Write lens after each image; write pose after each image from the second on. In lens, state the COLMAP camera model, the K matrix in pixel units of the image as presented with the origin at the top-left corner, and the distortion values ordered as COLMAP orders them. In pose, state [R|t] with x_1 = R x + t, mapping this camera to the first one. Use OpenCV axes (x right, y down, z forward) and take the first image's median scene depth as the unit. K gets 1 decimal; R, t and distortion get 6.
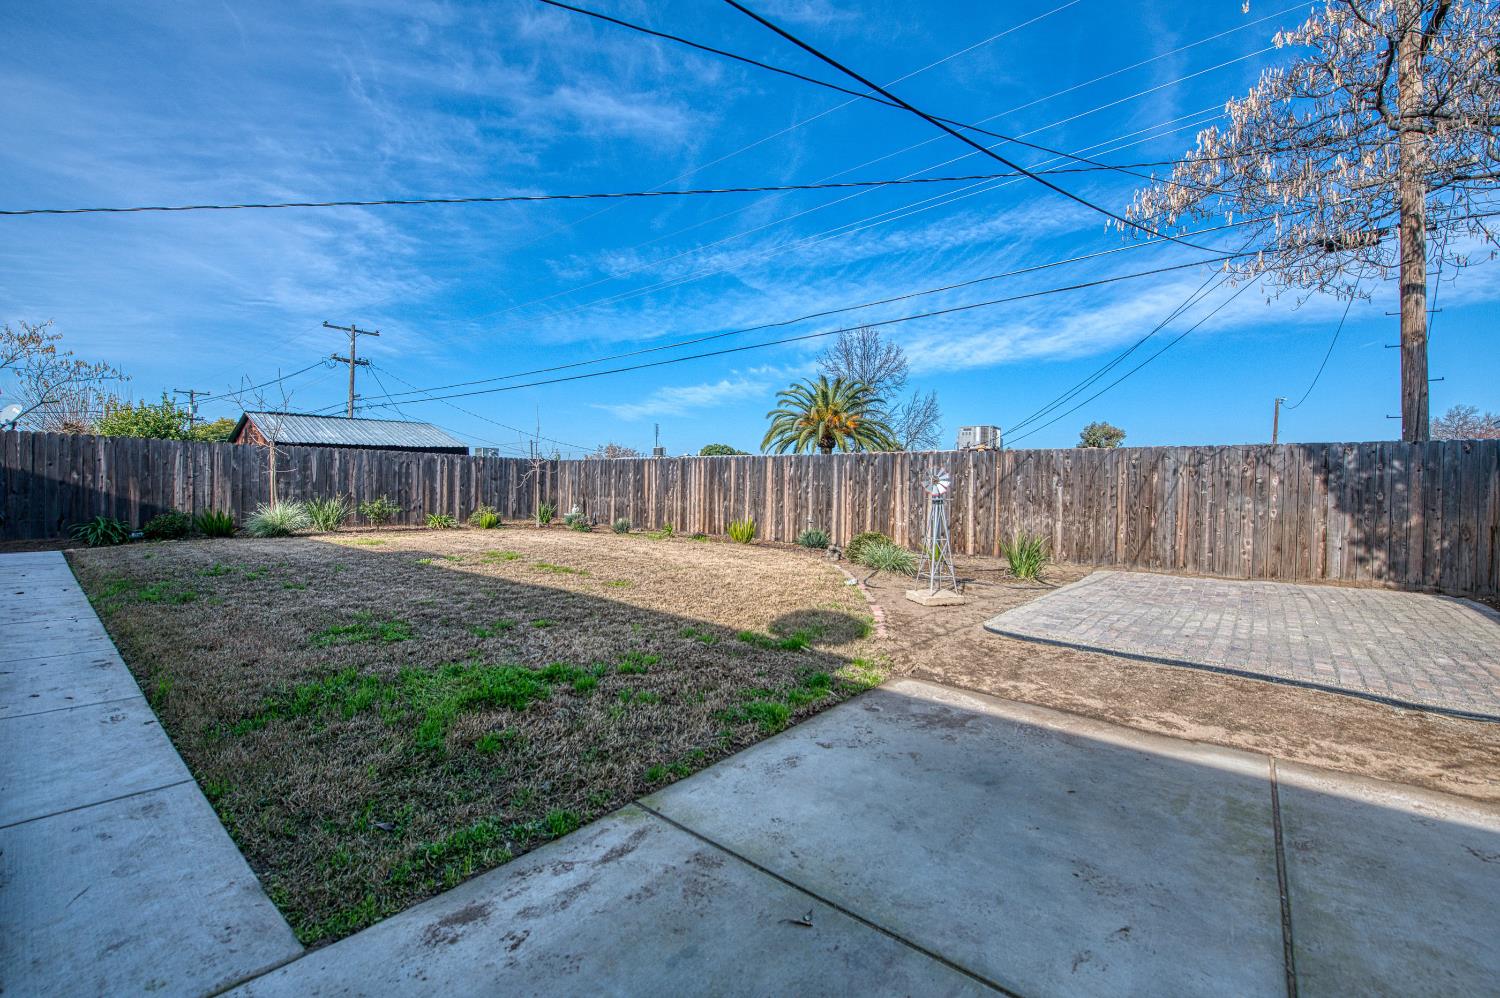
lens RADIAL K [[608.9, 0, 754.7], [0, 608.9, 497.9], [0, 0, 1]] dist [-0.001053, -0.004861]
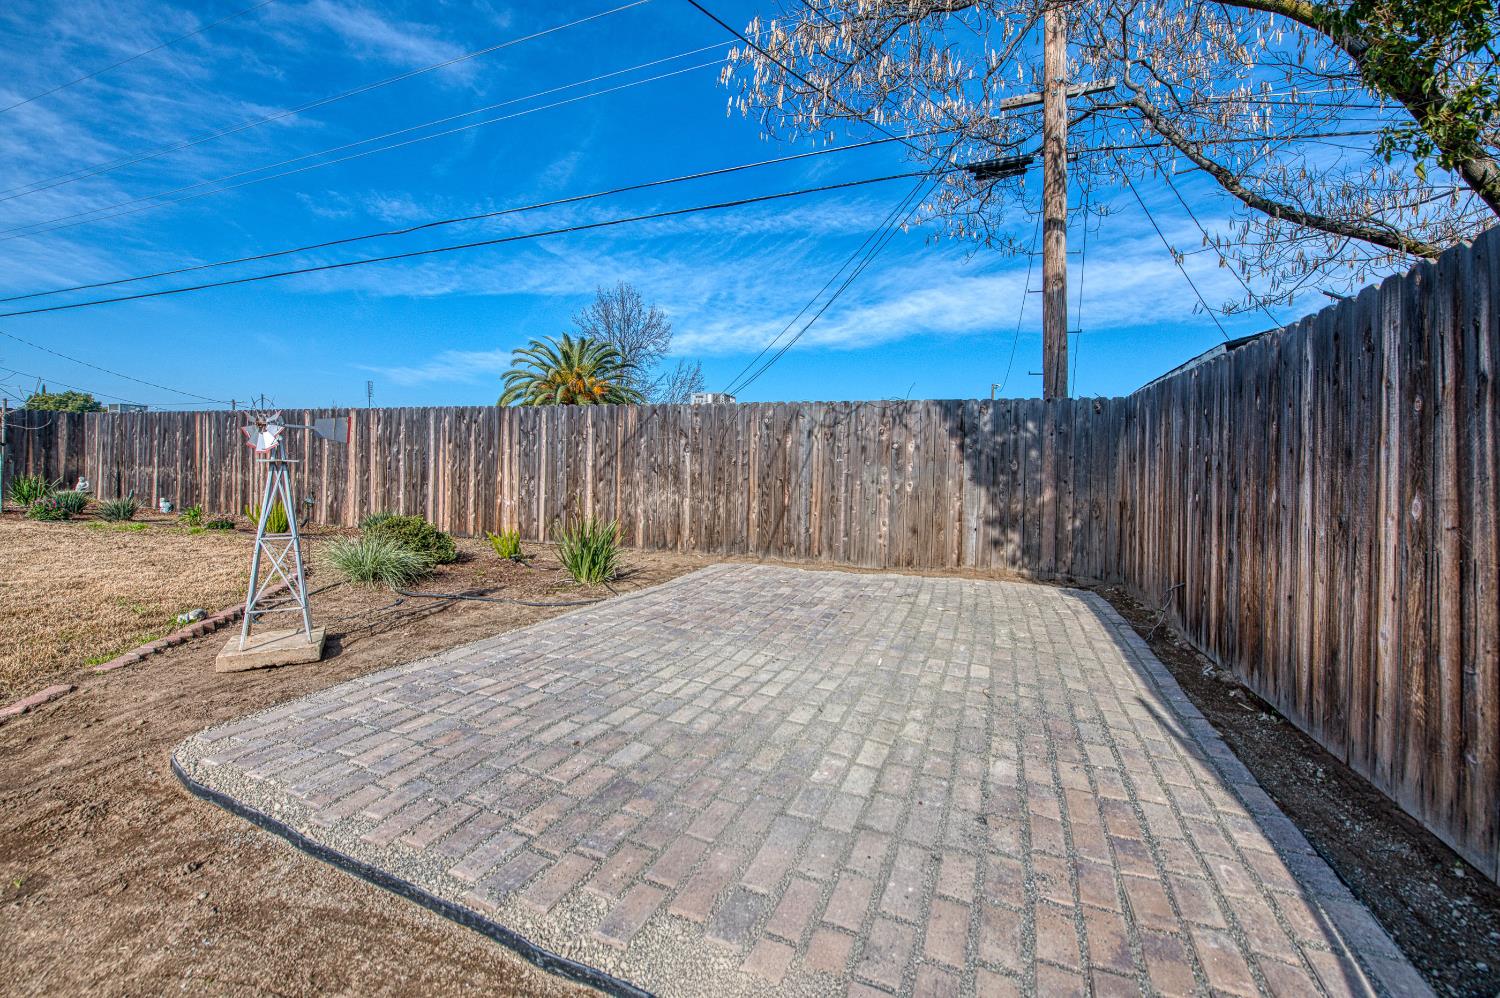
lens RADIAL K [[593.3, 0, 745.1], [0, 593.3, 474.2], [0, 0, 1]] dist [-0.003452, -0.000675]
pose [[0.955775, 0.000374, 0.294097, 0.281836], [-0.001903, 0.999986, 0.004915, 0.003816], [-0.294091, -0.005258, 0.955763, 0.213690]]
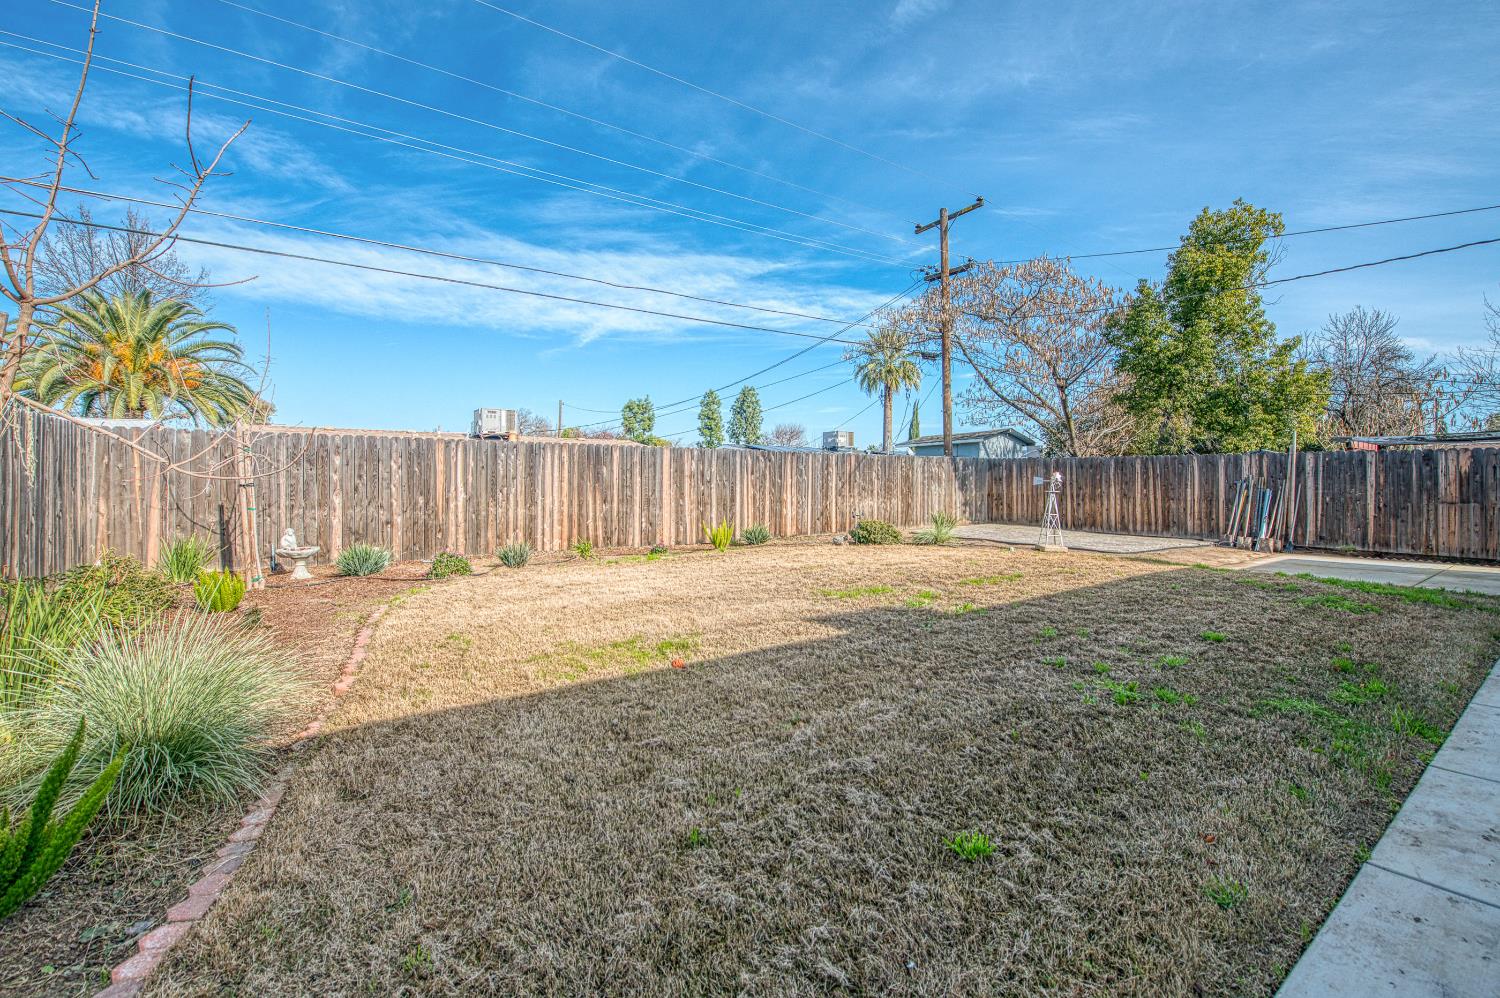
lens RADIAL K [[620.4, 0, 741.0], [0, 620.4, 488.7], [0, 0, 1]] dist [-0.002623, -0.000798]
pose [[0.304729, -0.034139, 0.951827, -0.838692], [0.015021, 0.999405, 0.031037, -0.038504], [-0.952320, 0.004840, 0.305061, 0.684470]]
